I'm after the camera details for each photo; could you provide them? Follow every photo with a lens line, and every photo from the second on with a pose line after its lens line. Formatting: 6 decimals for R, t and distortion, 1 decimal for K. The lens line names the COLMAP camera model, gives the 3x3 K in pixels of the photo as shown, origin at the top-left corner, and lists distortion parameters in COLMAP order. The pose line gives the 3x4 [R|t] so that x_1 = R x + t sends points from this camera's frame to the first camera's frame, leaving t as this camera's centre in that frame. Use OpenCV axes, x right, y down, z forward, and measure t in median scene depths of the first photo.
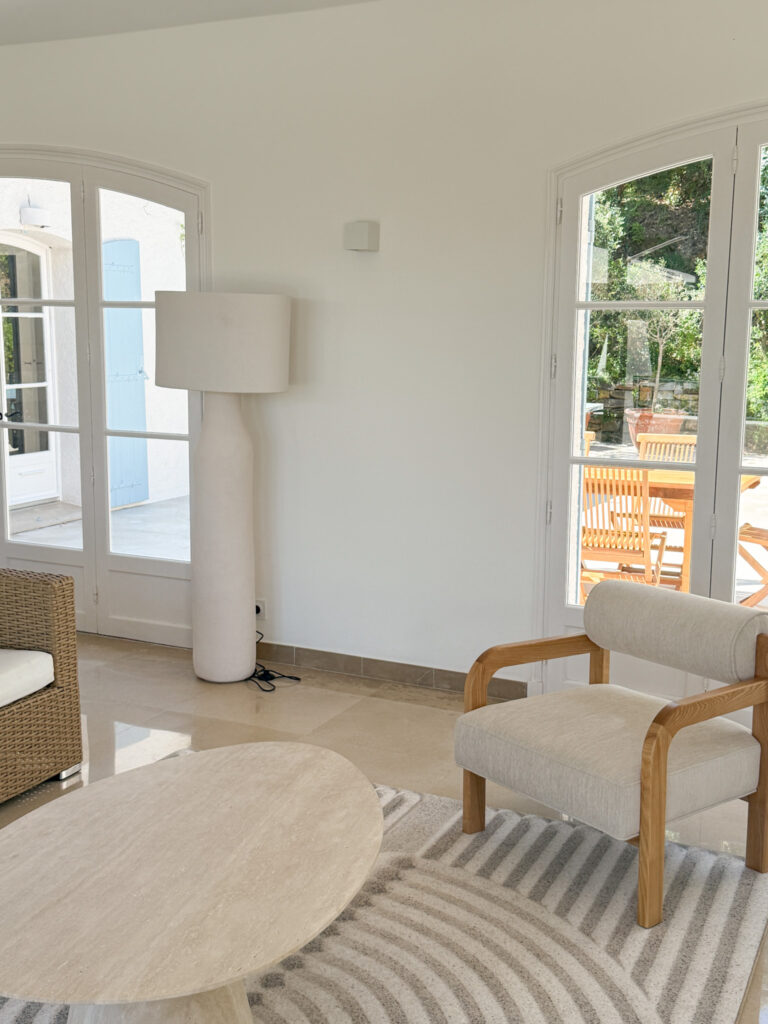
lens RADIAL K [[1178.3, 0, 383.9], [0, 1178.3, 512.6], [0, 0, 1]] dist [0.013627, 0.000000]
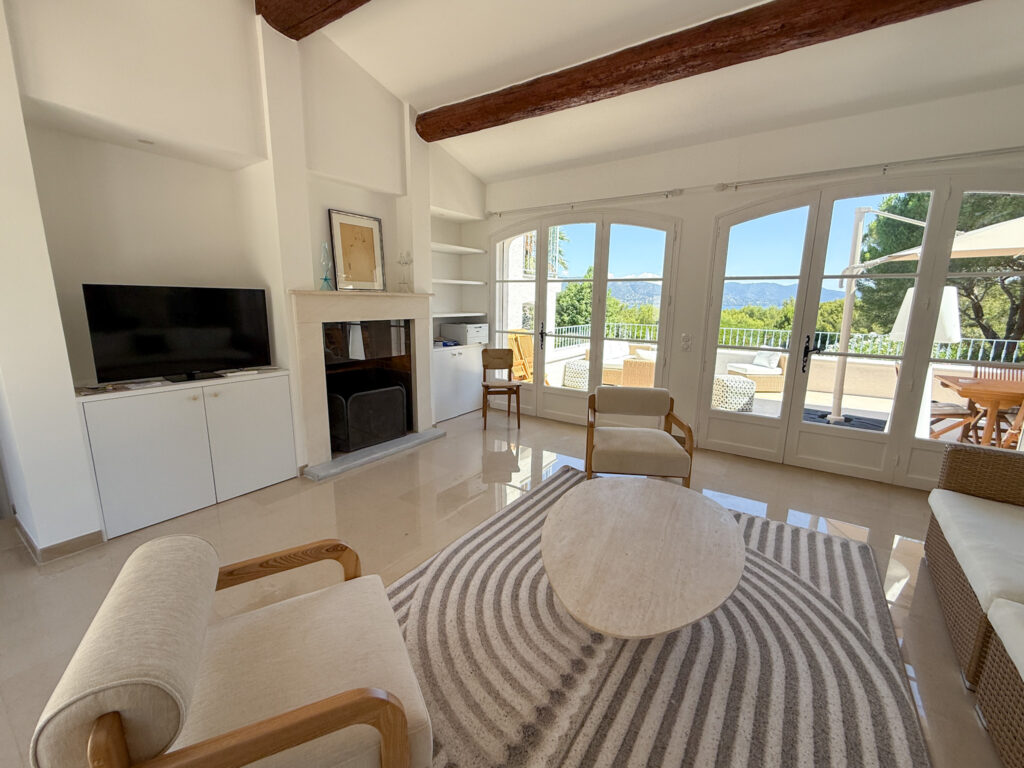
lens RADIAL K [[426.3, 0, 511.7], [0, 426.3, 385.0], [0, 0, 1]] dist [-0.002325, 0.000599]
pose [[-0.988896, -0.050717, 0.139690, -0.032112], [0.000390, 0.939076, 0.343709, -0.183711], [-0.148611, 0.339947, -0.928628, 1.352996]]
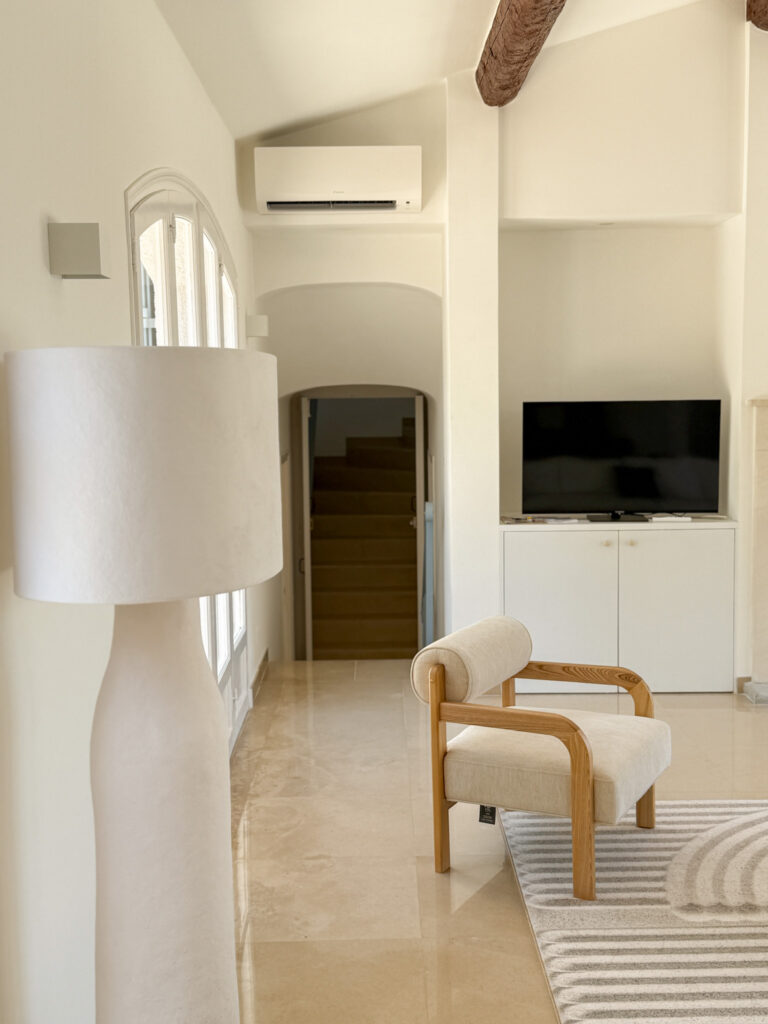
lens RADIAL K [[1237.9, 0, 383.4], [0, 1237.9, 512.4], [0, 0, 1]] dist [-0.009575, 0.000000]
pose [[-0.437133, -0.086247, 0.895252, -0.889879], [0.152758, 0.973810, 0.168404, -0.294443], [-0.886329, 0.210372, -0.412509, 1.773717]]
